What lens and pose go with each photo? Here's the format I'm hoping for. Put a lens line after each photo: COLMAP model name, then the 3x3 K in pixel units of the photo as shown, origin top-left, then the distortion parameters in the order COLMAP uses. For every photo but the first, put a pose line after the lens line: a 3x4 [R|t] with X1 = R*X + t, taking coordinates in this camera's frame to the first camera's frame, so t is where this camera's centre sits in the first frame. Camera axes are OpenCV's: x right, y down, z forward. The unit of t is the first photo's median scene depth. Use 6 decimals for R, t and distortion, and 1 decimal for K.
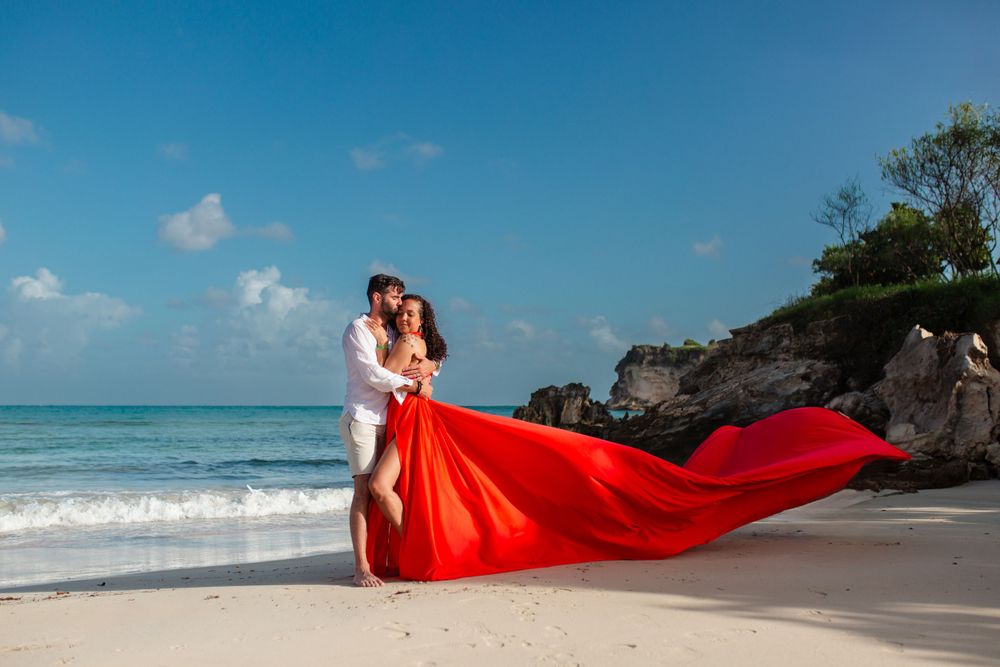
lens RADIAL K [[975.8, 0, 502.1], [0, 975.8, 335.5], [0, 0, 1]] dist [-0.045692, 0.000000]
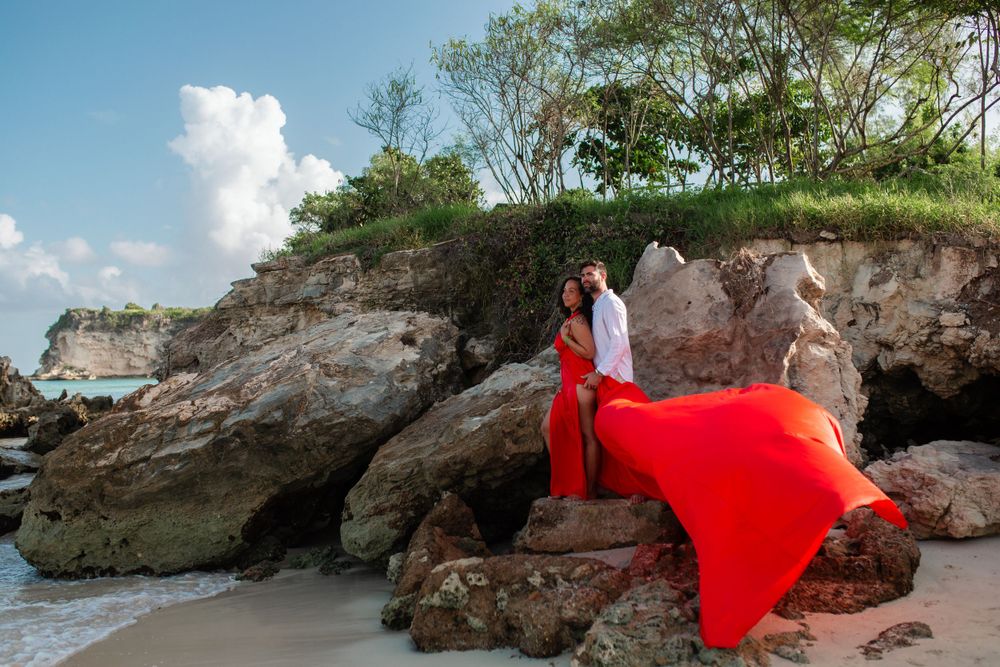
lens RADIAL K [[975.8, 0, 508.0], [0, 975.8, 329.4], [0, 0, 1]] dist [-0.045692, 0.000000]
pose [[0.846326, -0.003322, 0.532654, 0.047274], [-0.012343, 0.999590, 0.025847, 0.019253], [-0.532521, -0.028450, 0.845938, 0.431701]]
